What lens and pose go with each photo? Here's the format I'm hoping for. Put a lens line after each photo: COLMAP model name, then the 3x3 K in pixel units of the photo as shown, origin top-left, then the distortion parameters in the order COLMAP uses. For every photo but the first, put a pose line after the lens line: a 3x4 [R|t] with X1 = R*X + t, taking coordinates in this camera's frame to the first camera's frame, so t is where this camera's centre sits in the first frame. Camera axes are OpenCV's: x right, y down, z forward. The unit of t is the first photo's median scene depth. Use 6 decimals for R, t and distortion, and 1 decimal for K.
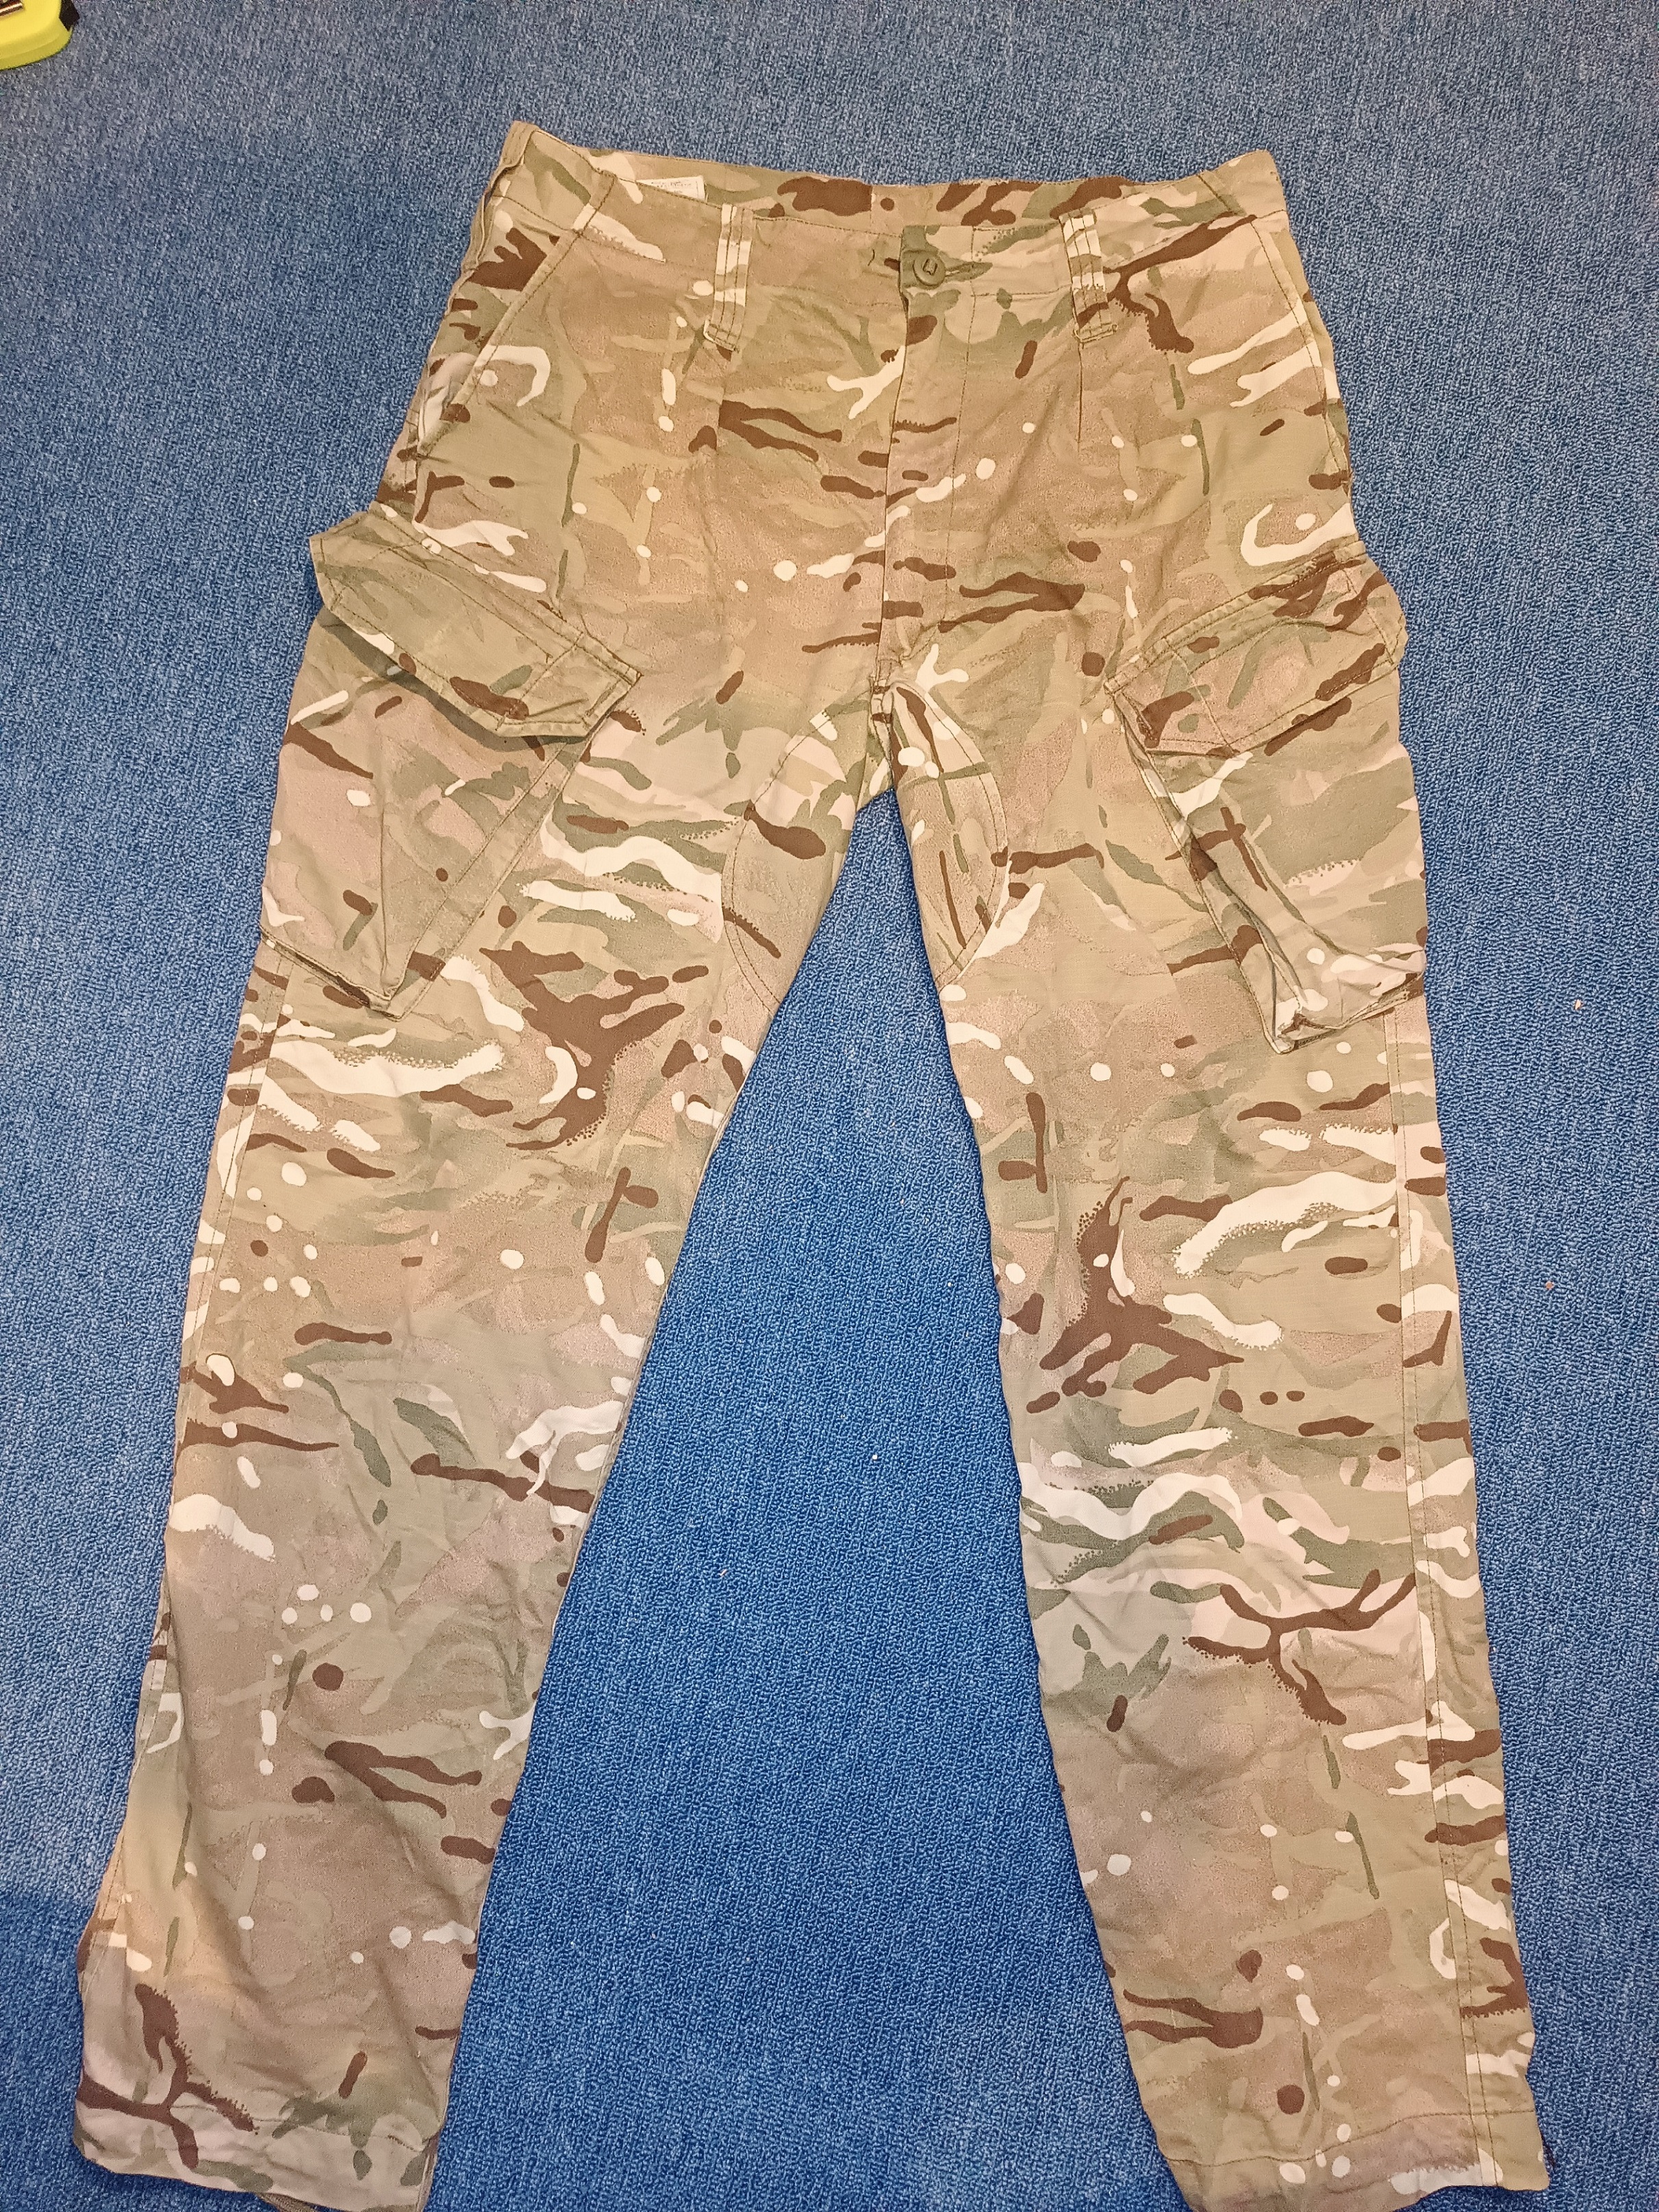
lens RADIAL K [[1634.2, 0, 835.5], [0, 1634.2, 1104.1], [0, 0, 1]] dist [0.003512, -0.008729]
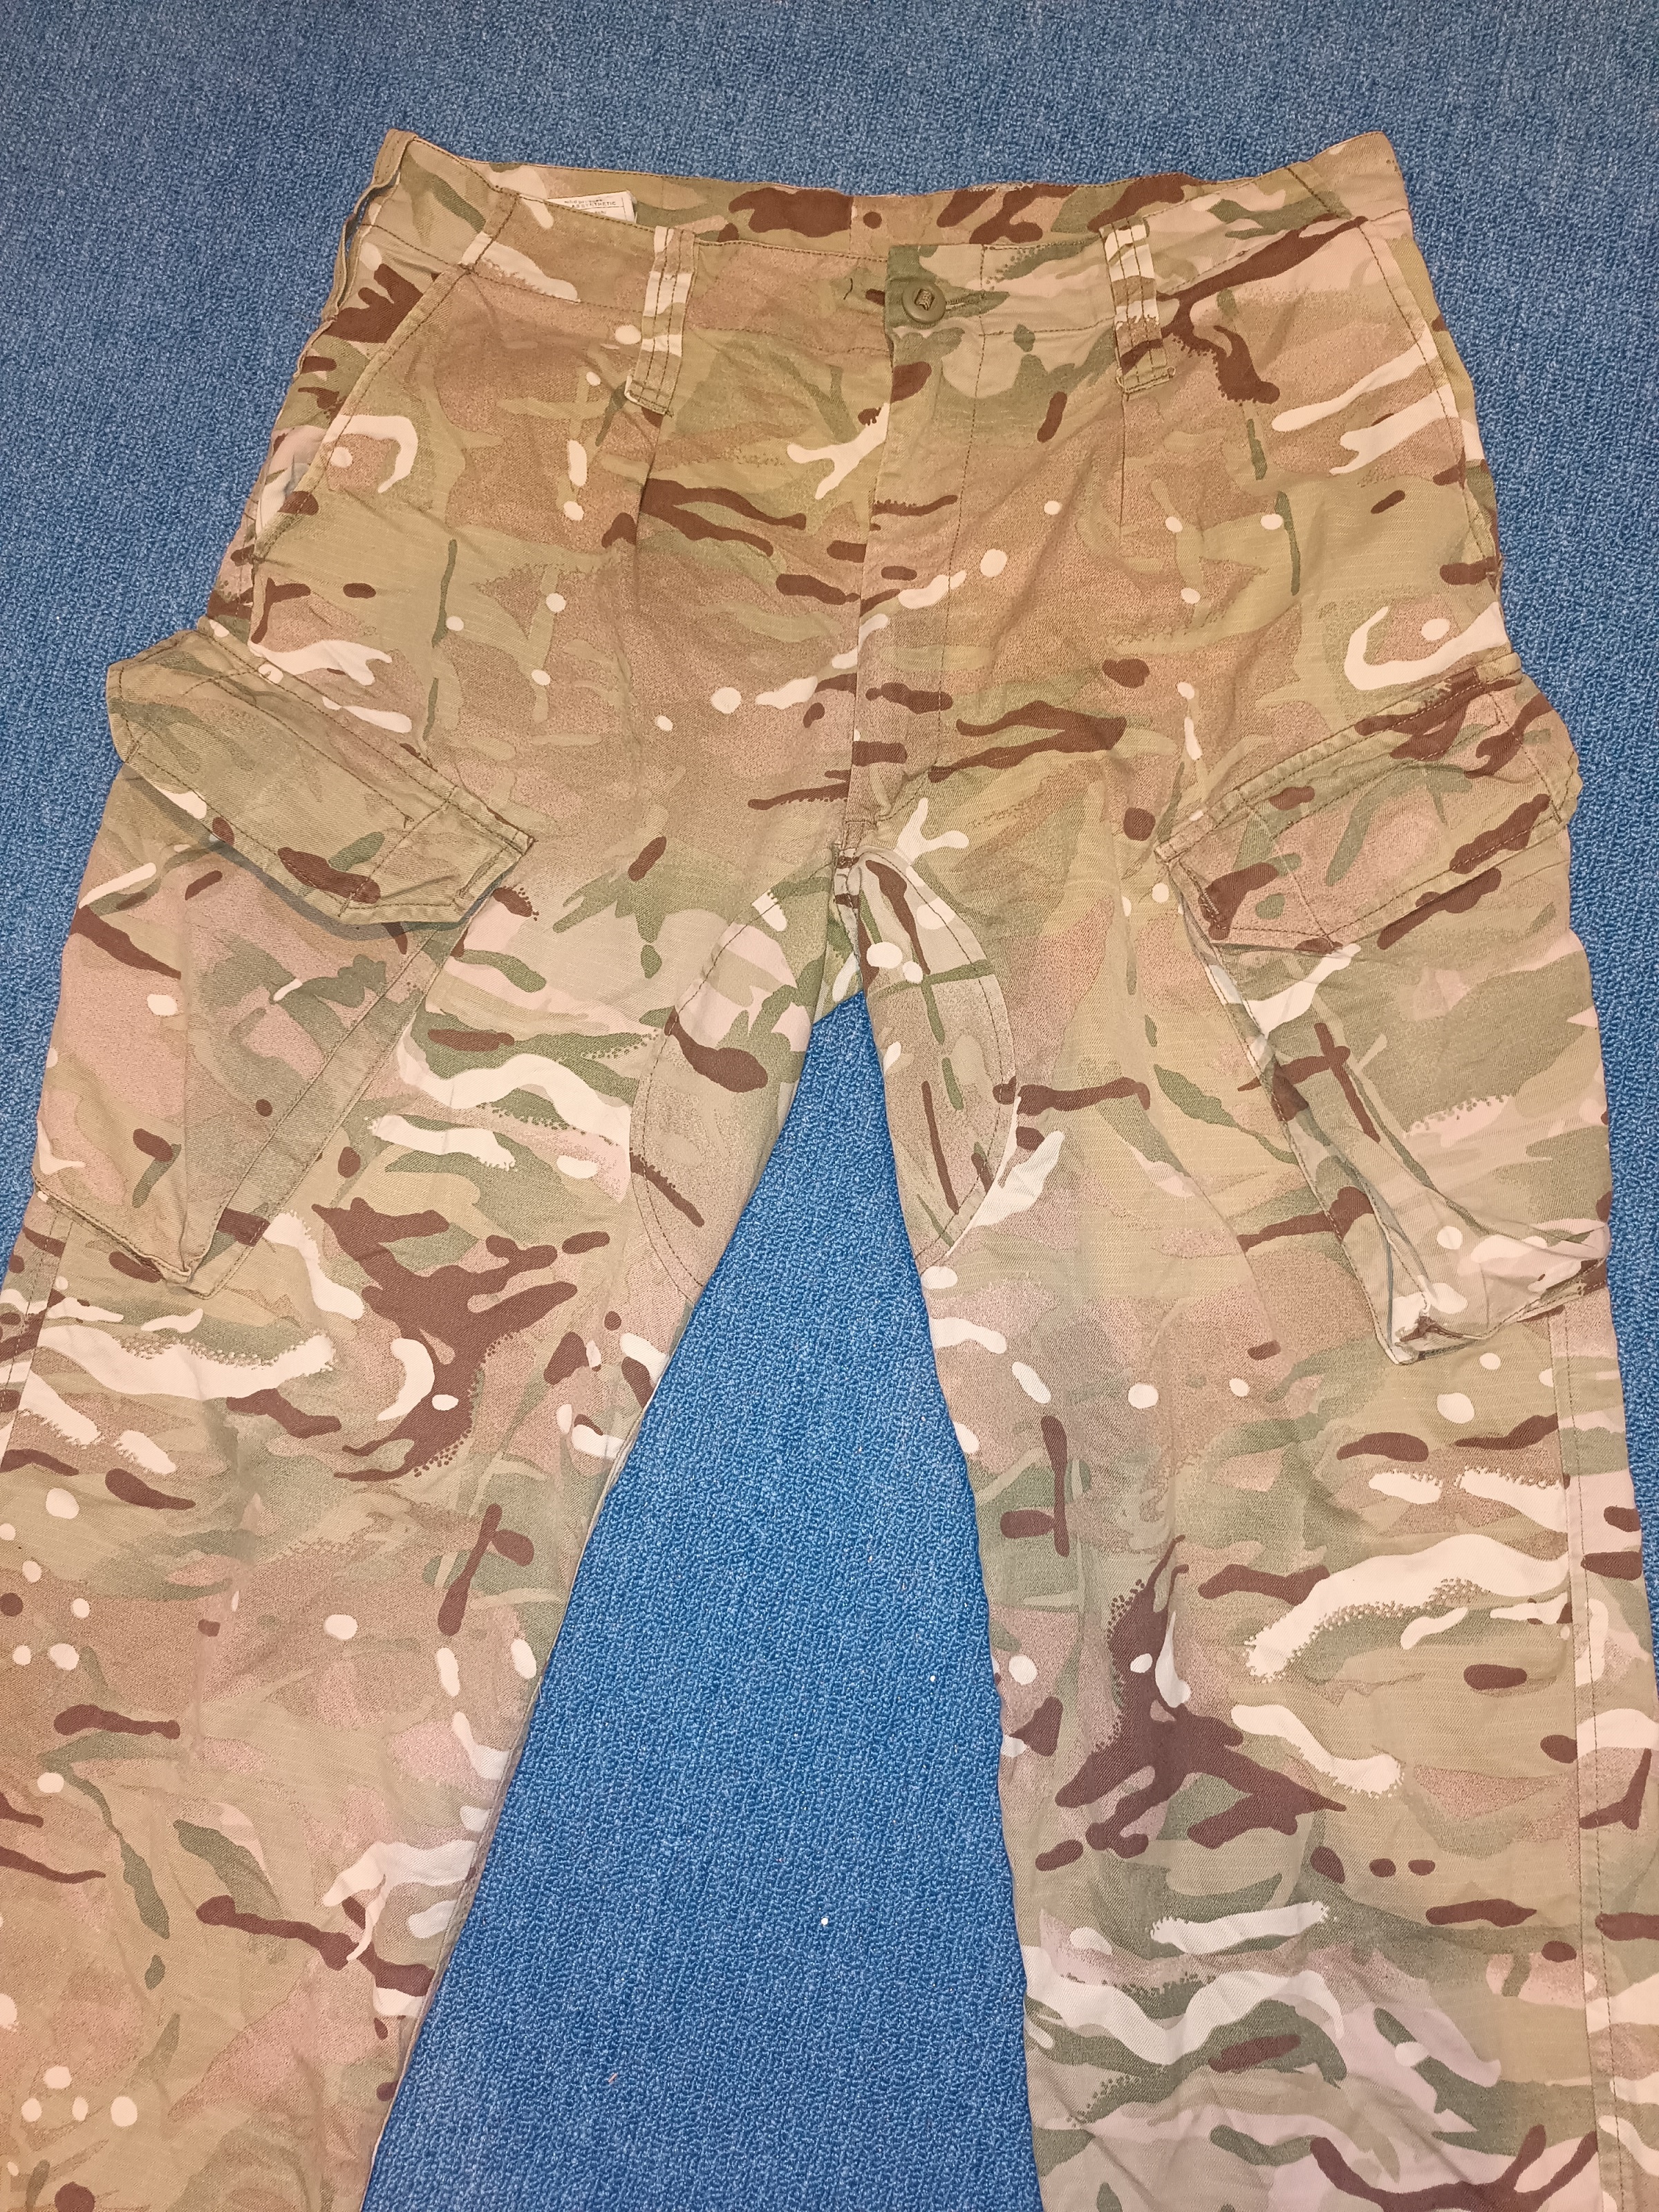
lens RADIAL K [[1634.3, 0, 831.2], [0, 1634.3, 1105.9], [0, 0, 1]] dist [0.003512, -0.008729]
pose [[0.997048, 0.008485, -0.076317, 0.078459], [-0.010907, 0.999448, -0.031371, -0.120286], [0.076009, 0.032111, 0.996590, 0.266997]]
